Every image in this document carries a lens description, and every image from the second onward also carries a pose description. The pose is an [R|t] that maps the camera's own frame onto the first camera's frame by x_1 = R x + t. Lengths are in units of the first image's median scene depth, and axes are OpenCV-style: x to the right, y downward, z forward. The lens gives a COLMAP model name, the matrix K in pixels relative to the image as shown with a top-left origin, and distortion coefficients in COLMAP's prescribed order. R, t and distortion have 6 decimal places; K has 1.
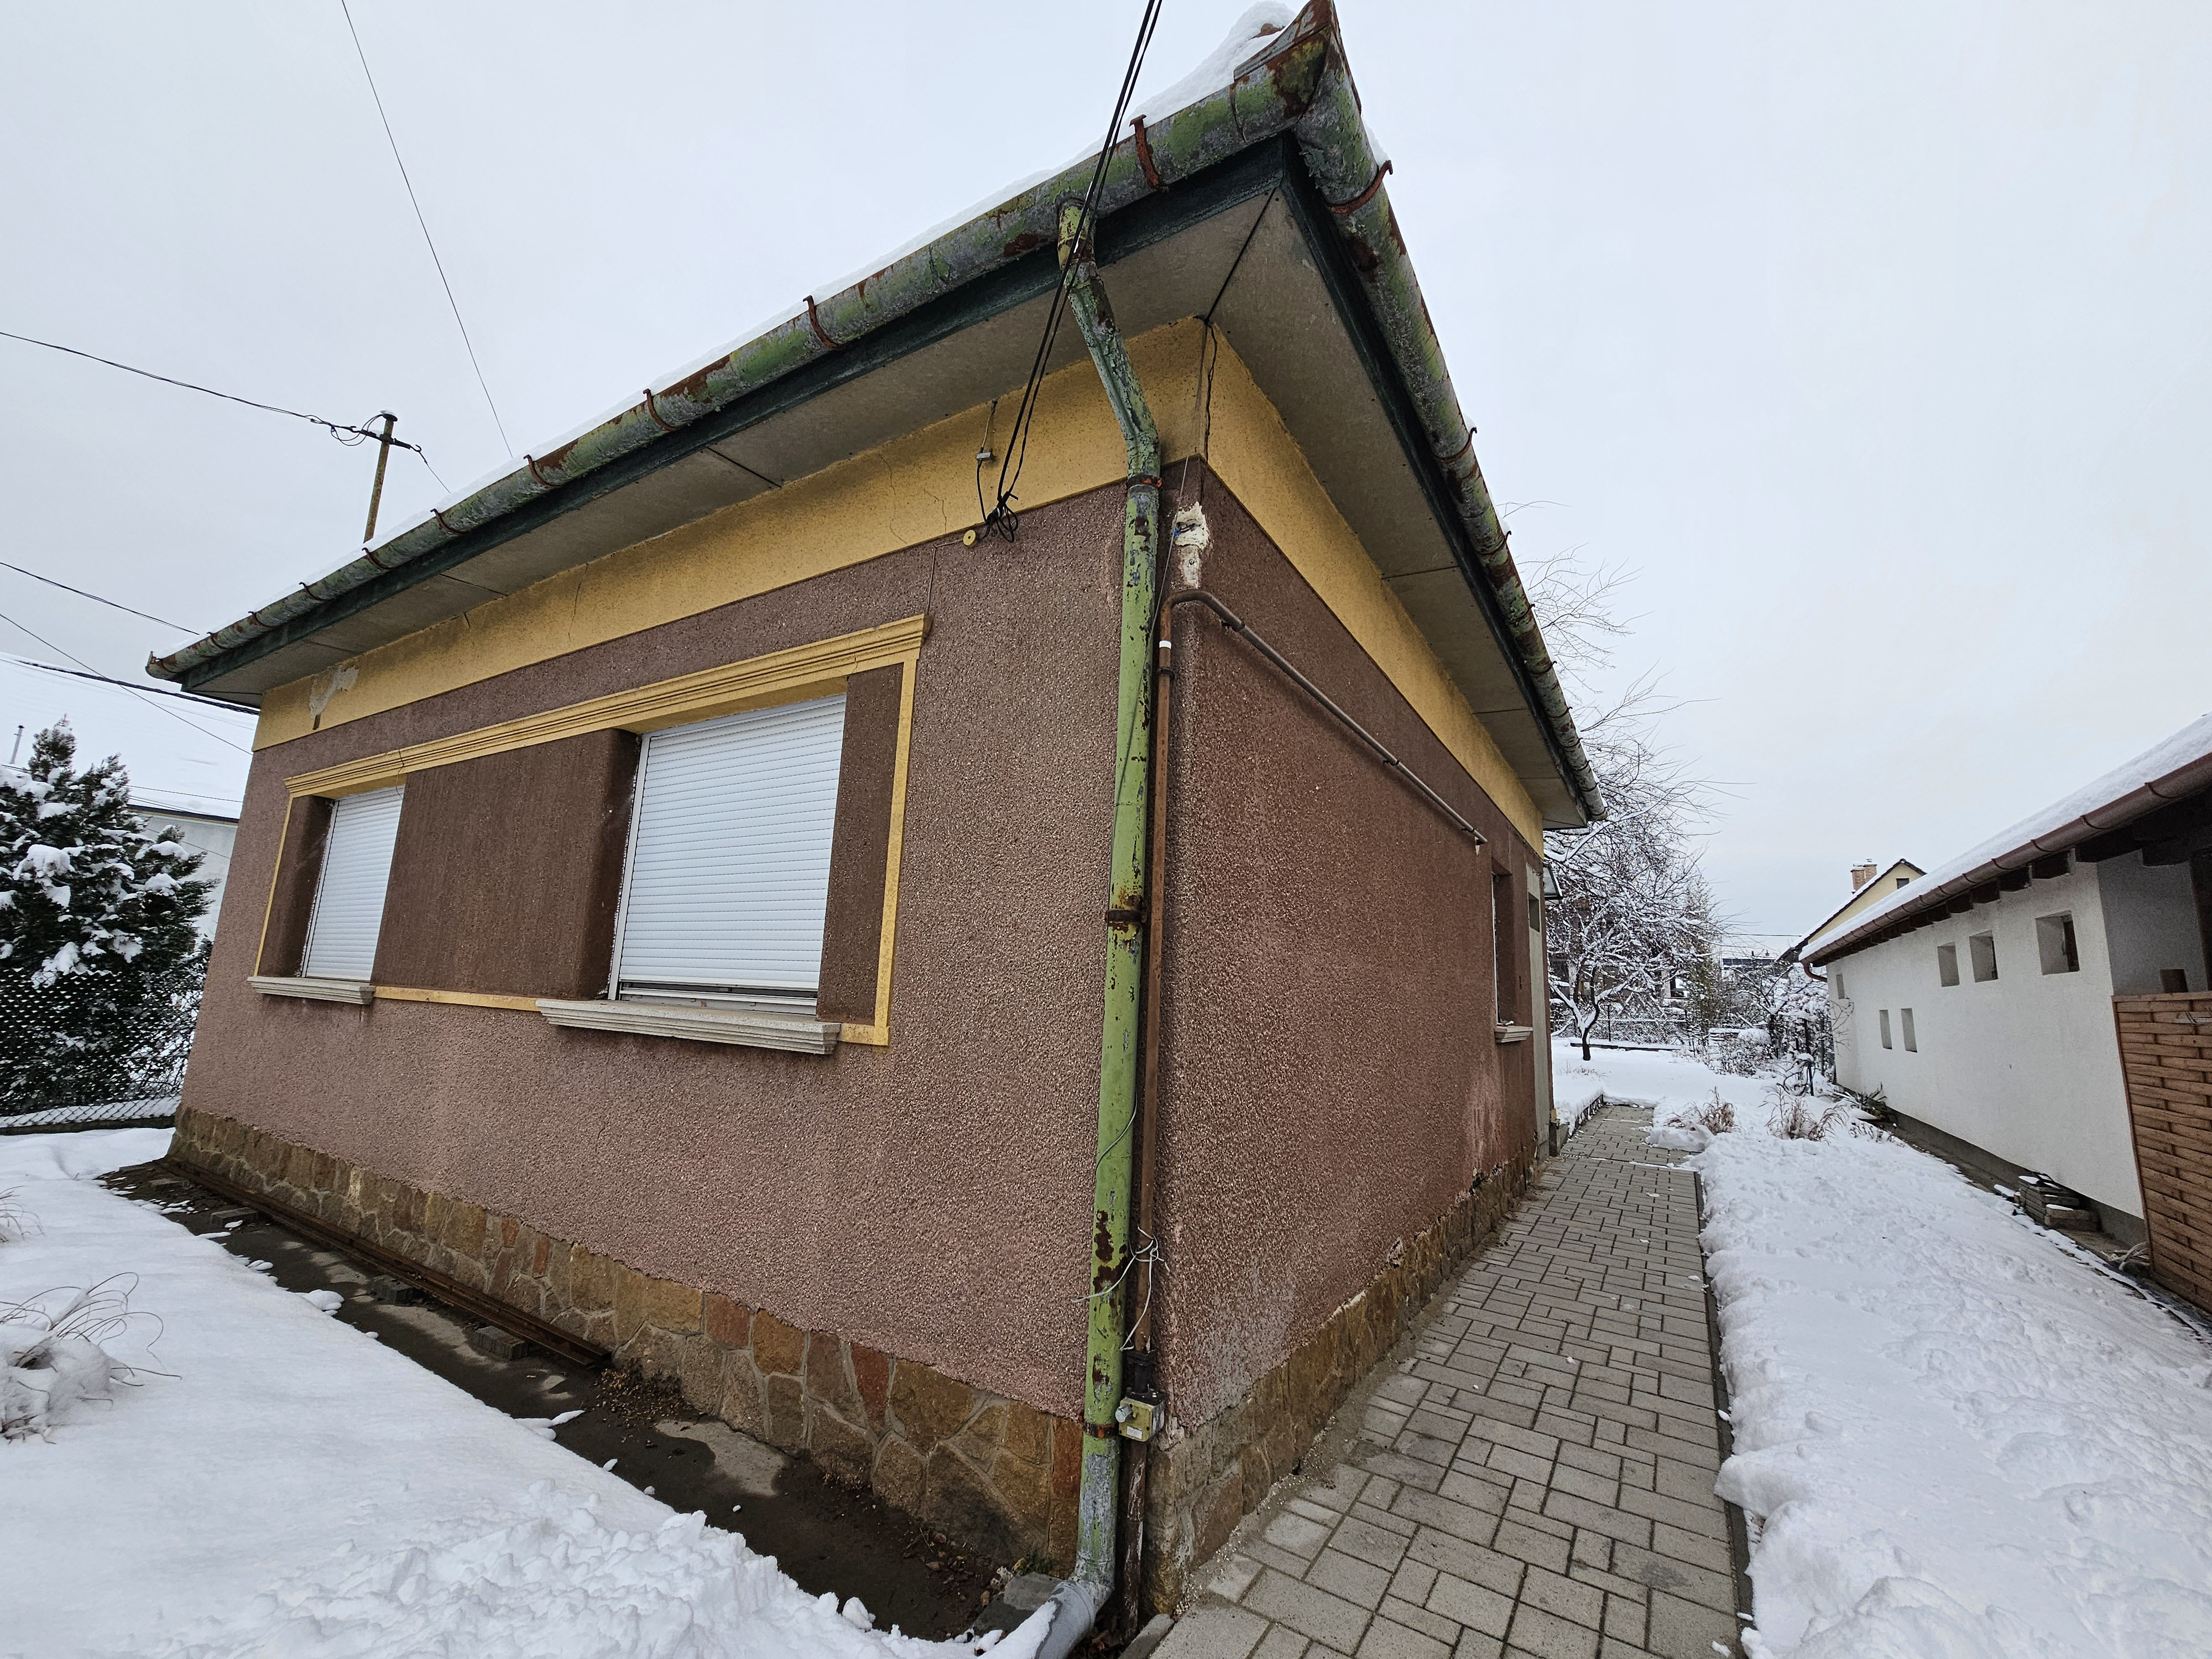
lens RADIAL K [[903.8, 0, 1095.8], [0, 903.8, 838.0], [0, 0, 1]] dist [-0.004110, 0.002904]
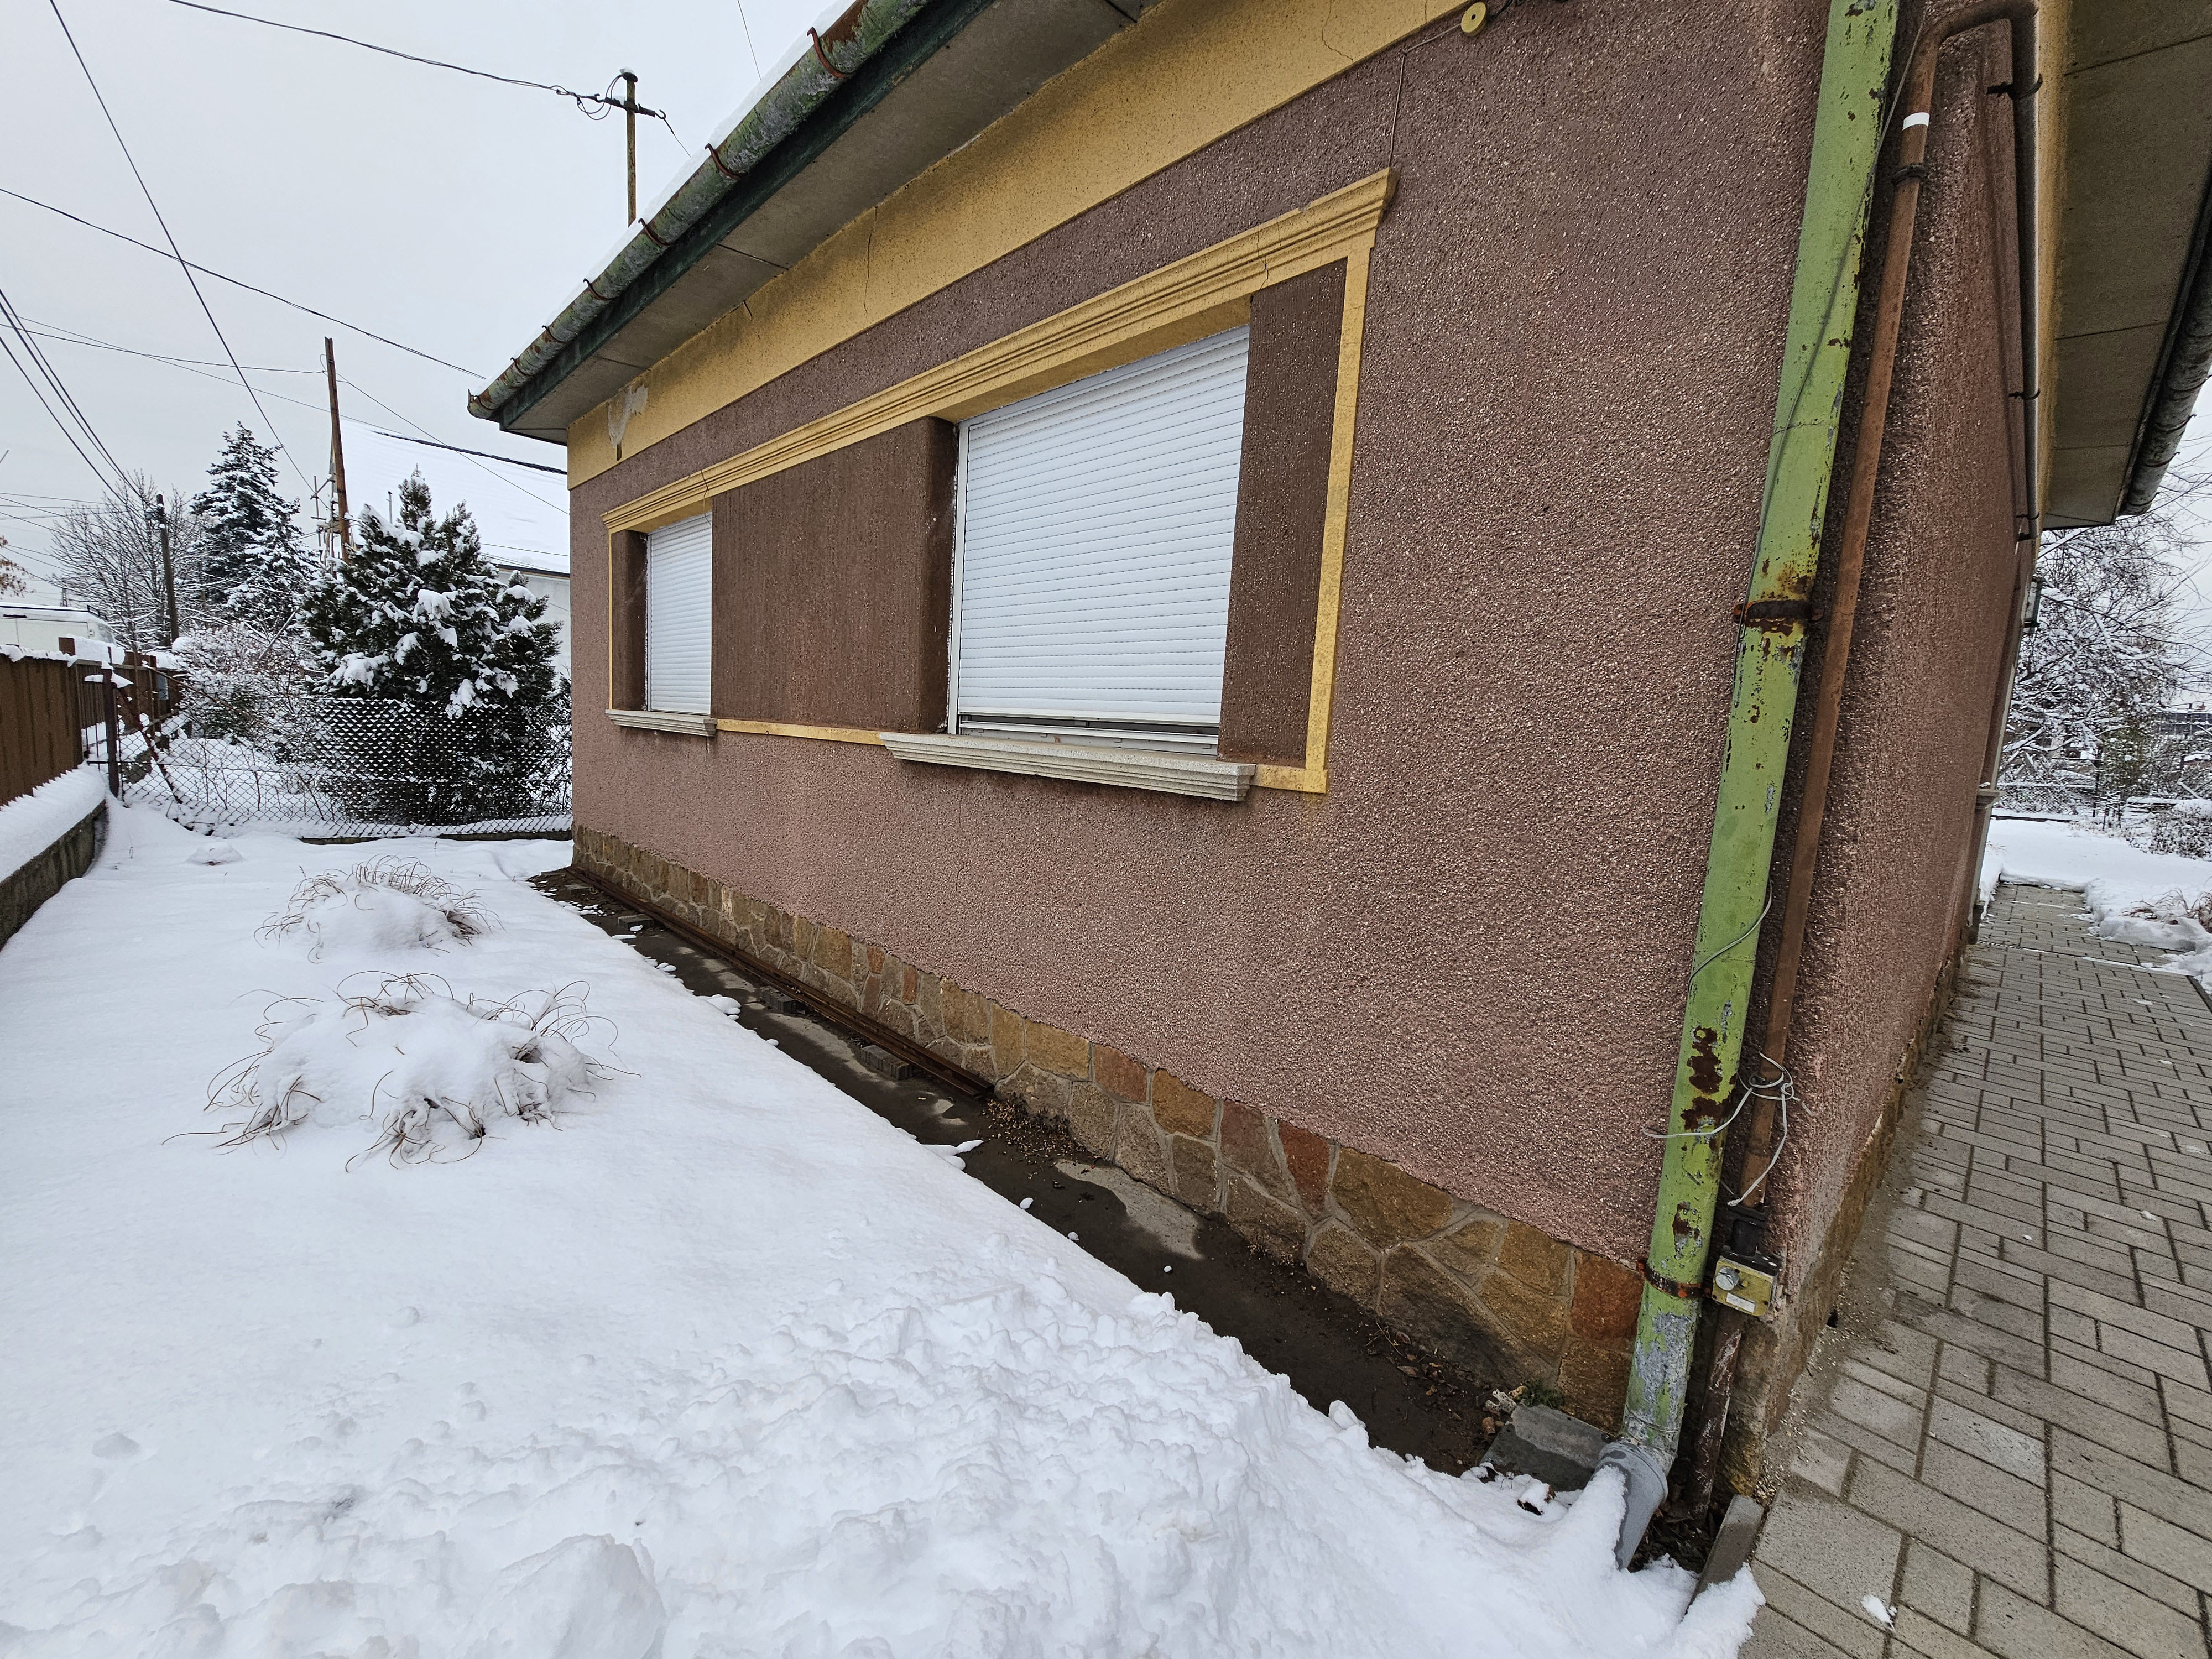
lens RADIAL K [[903.8, 0, 1095.8], [0, 903.8, 838.0], [0, 0, 1]] dist [-0.004110, 0.002904]
pose [[0.971046, 0.042259, -0.235124, -0.180077], [0.024029, 0.961961, 0.272129, 0.035122], [0.237680, -0.269899, 0.933093, 0.150353]]
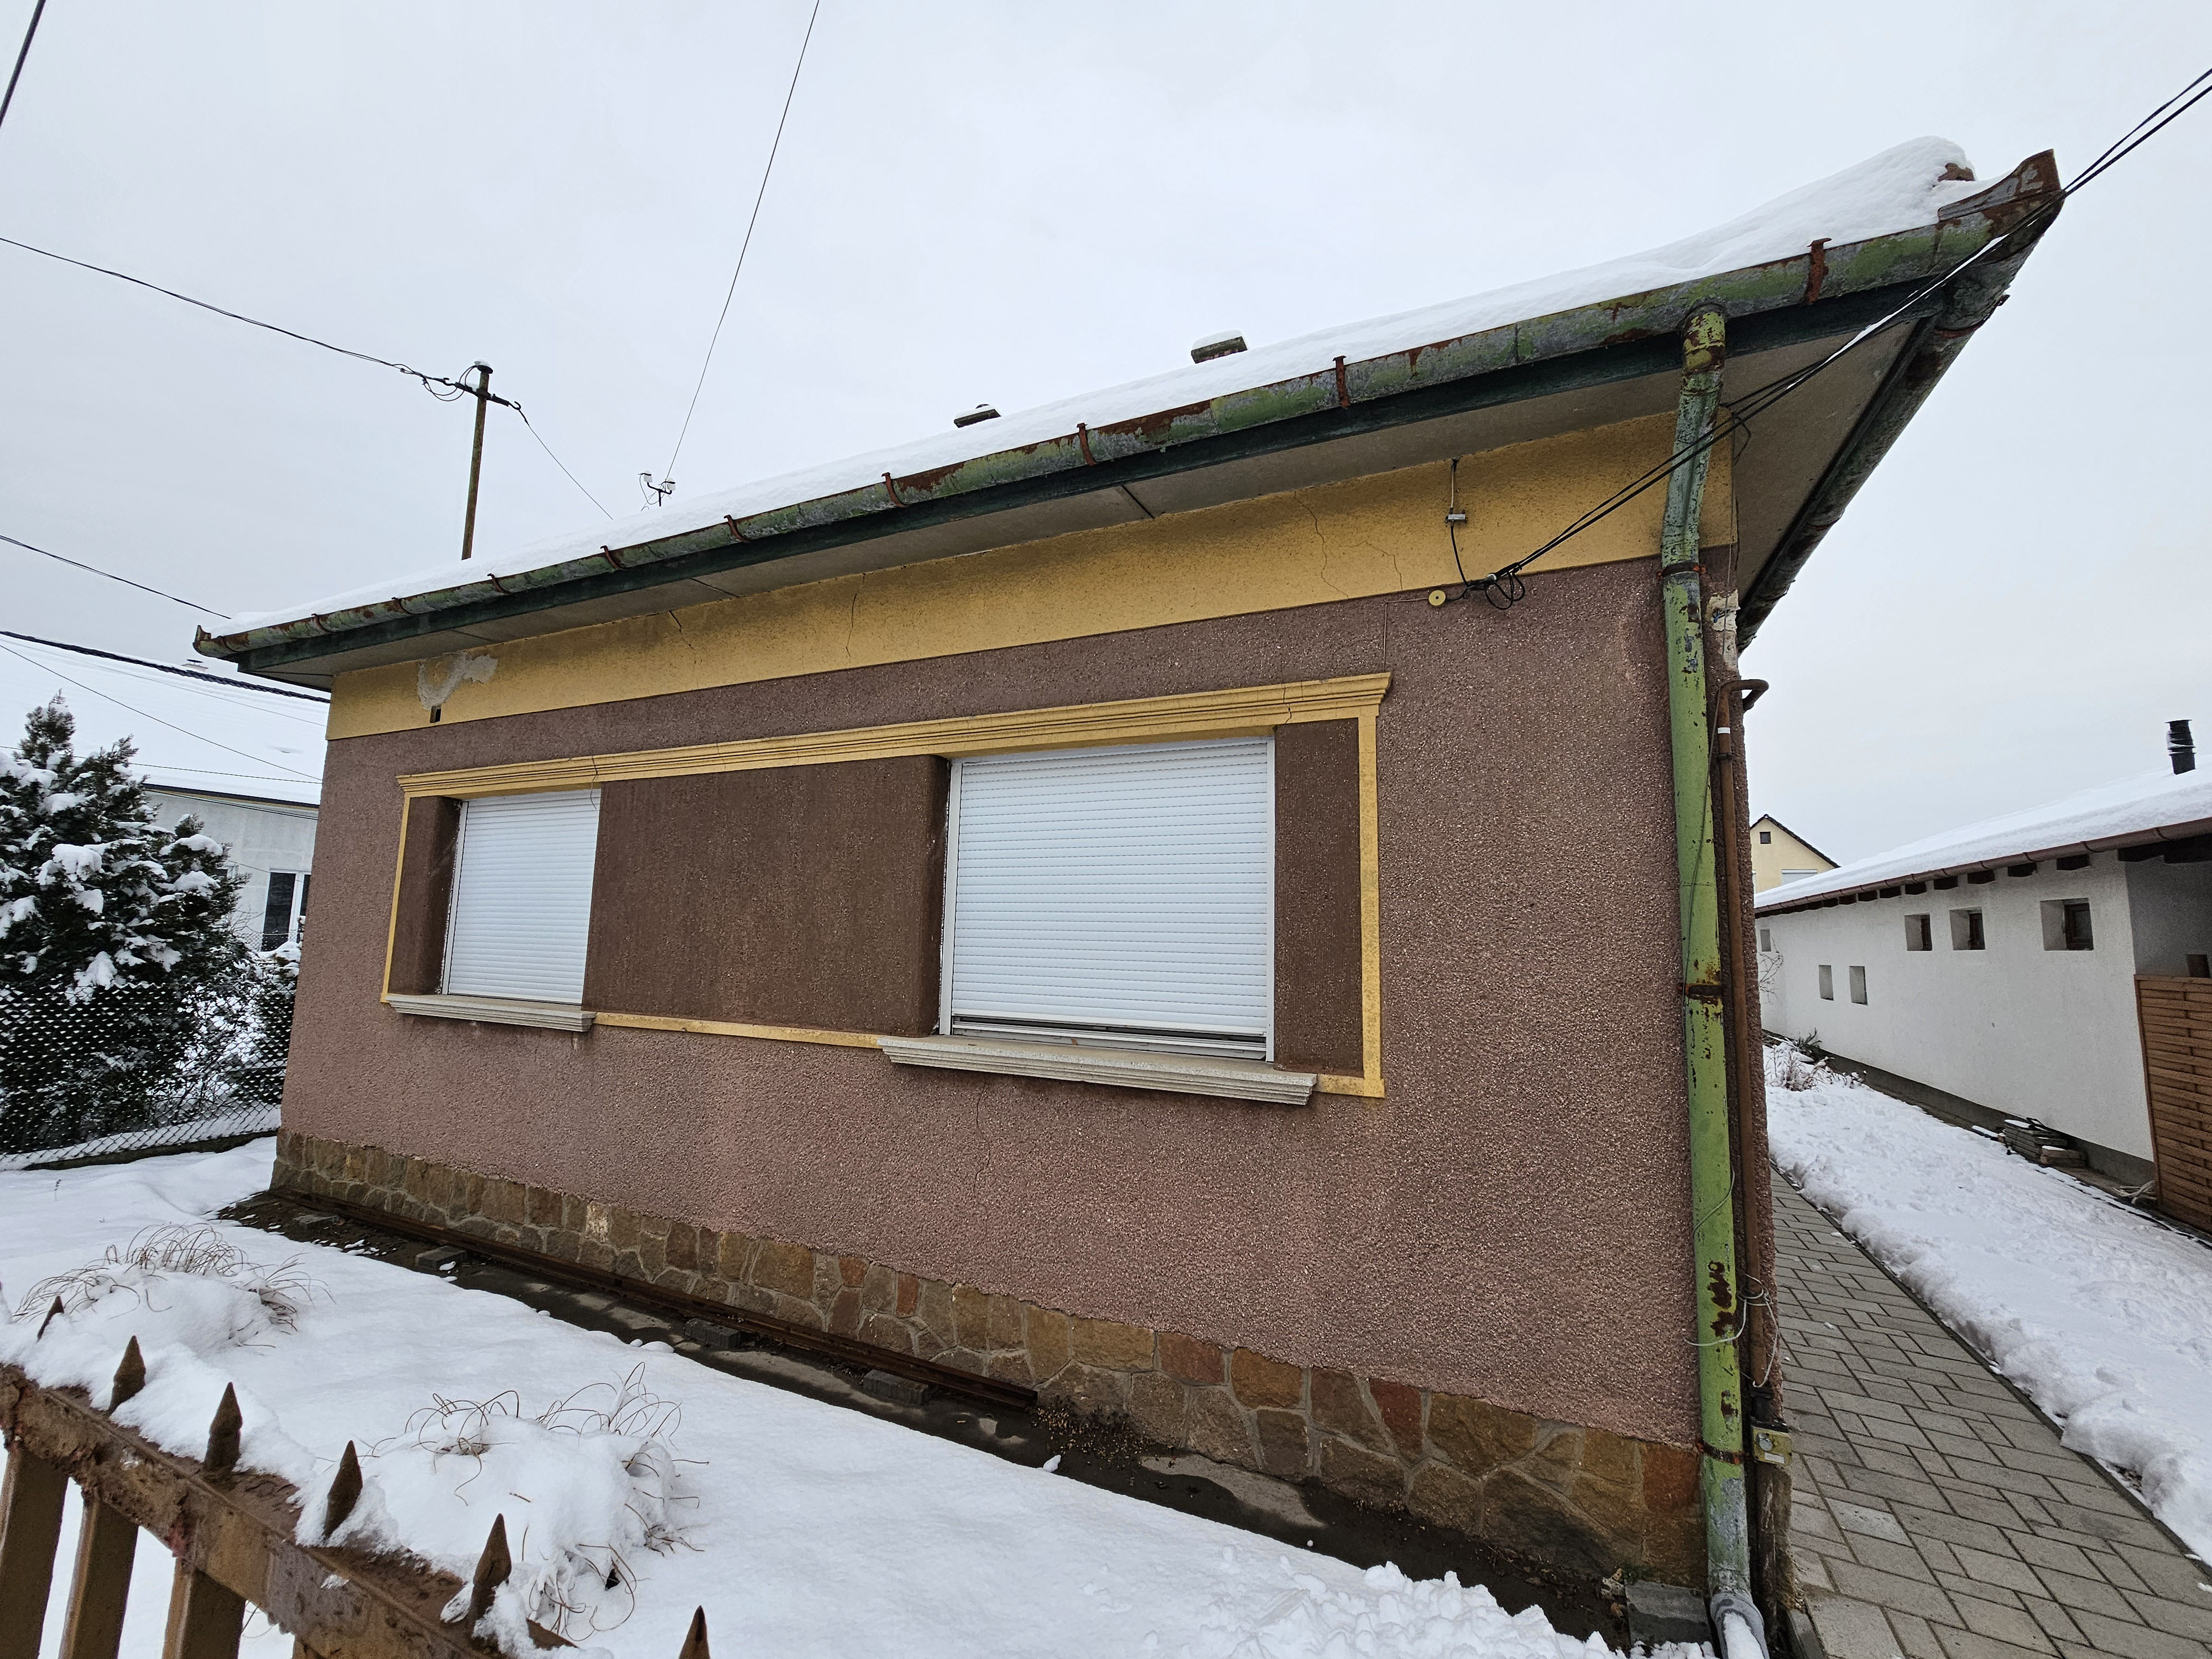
lens RADIAL K [[903.5, 0, 1090.3], [0, 903.5, 838.1], [0, 0, 1]] dist [-0.005370, 0.002564]
pose [[0.992825, -0.004203, 0.119501, -0.522176], [-0.002889, 0.998247, 0.059117, -0.098122], [-0.119540, -0.059038, 0.991072, 0.020327]]
